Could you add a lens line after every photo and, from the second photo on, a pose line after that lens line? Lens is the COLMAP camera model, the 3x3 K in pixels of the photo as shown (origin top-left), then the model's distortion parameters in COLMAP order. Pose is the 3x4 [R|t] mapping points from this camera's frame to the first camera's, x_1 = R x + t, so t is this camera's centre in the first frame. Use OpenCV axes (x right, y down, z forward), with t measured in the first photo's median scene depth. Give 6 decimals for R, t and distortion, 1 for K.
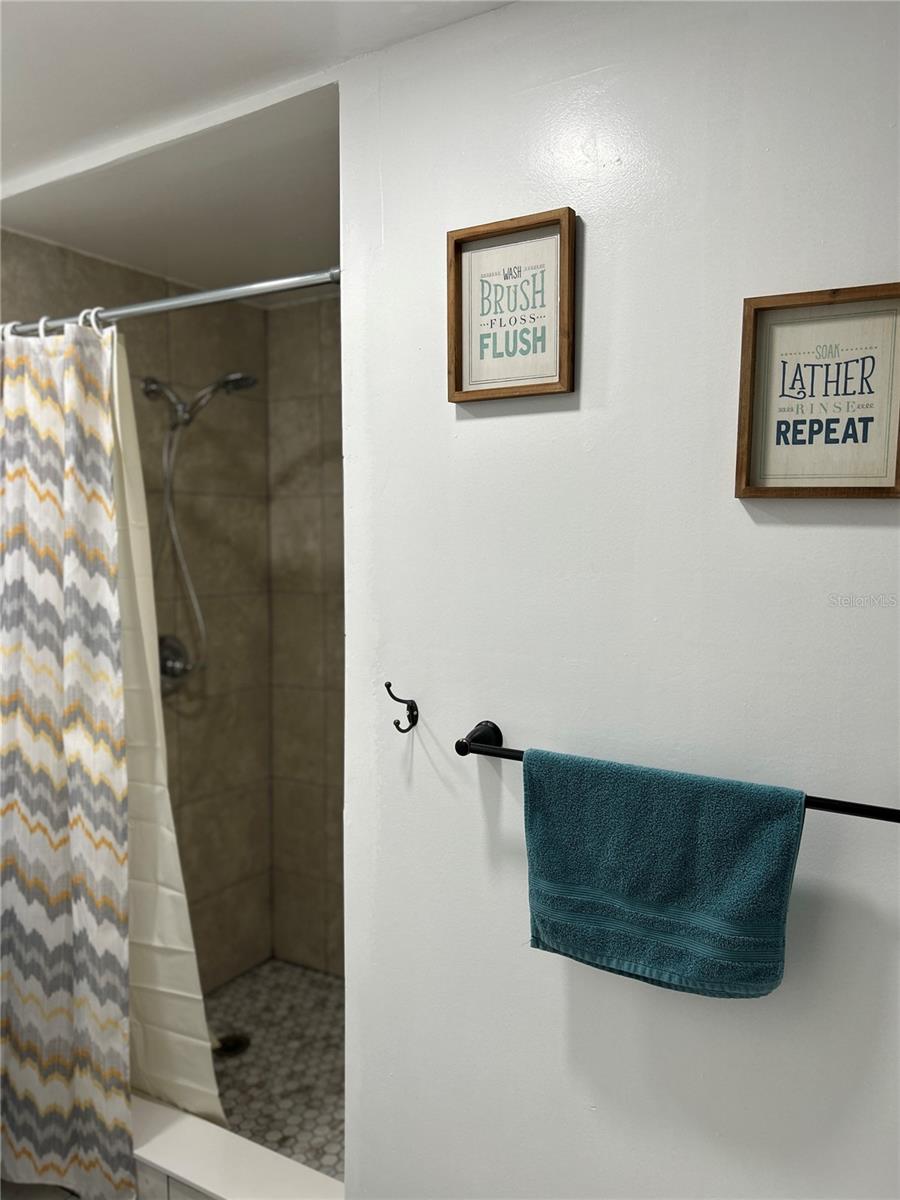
lens RADIAL K [[908.7, 0, 448.2], [0, 908.7, 604.0], [0, 0, 1]] dist [0.042195, -0.048259]
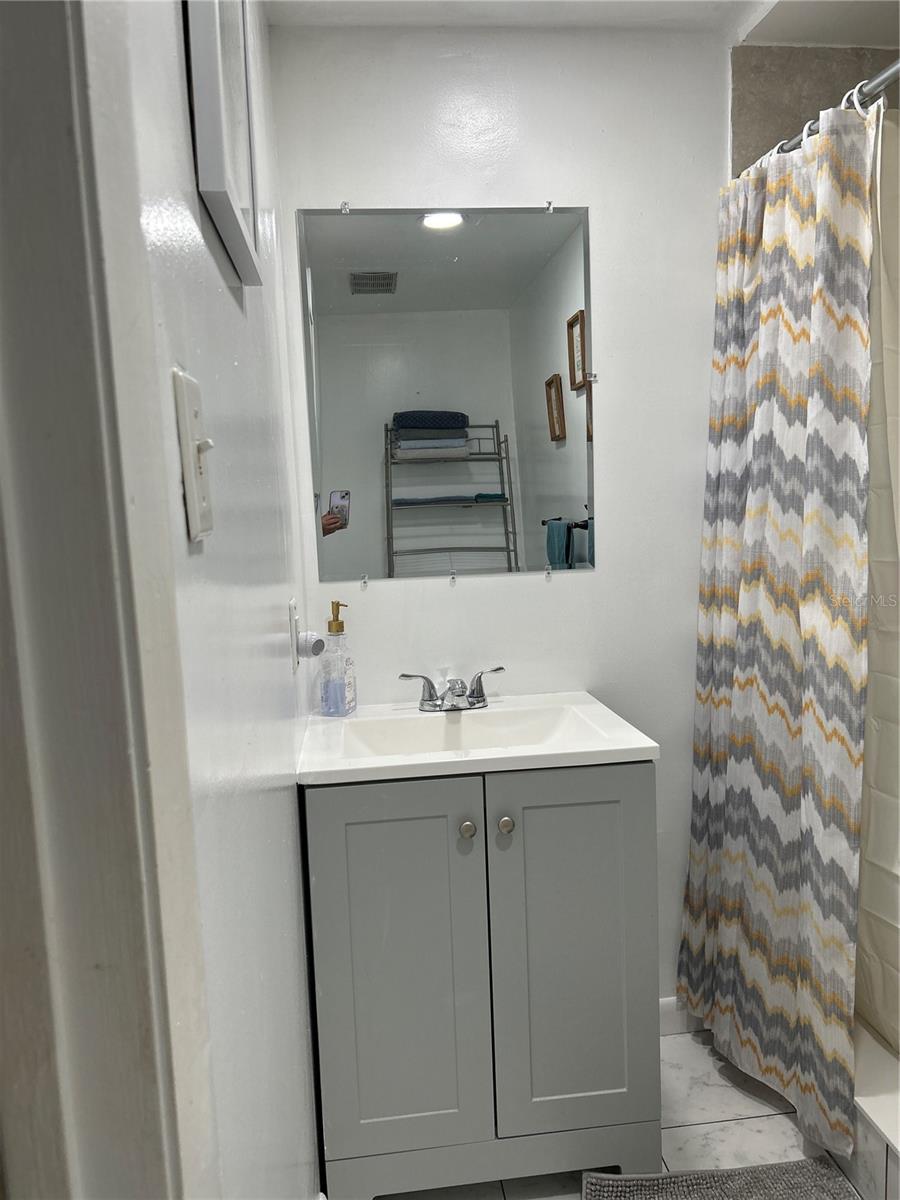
lens RADIAL K [[908.7, 0, 447.1], [0, 908.7, 607.6], [0, 0, 1]] dist [0.042195, -0.048259]
pose [[0.618954, 0.079587, -0.781385, 0.057123], [-0.021111, 0.996179, 0.084742, 0.075912], [0.785144, -0.035955, 0.618269, 0.188070]]
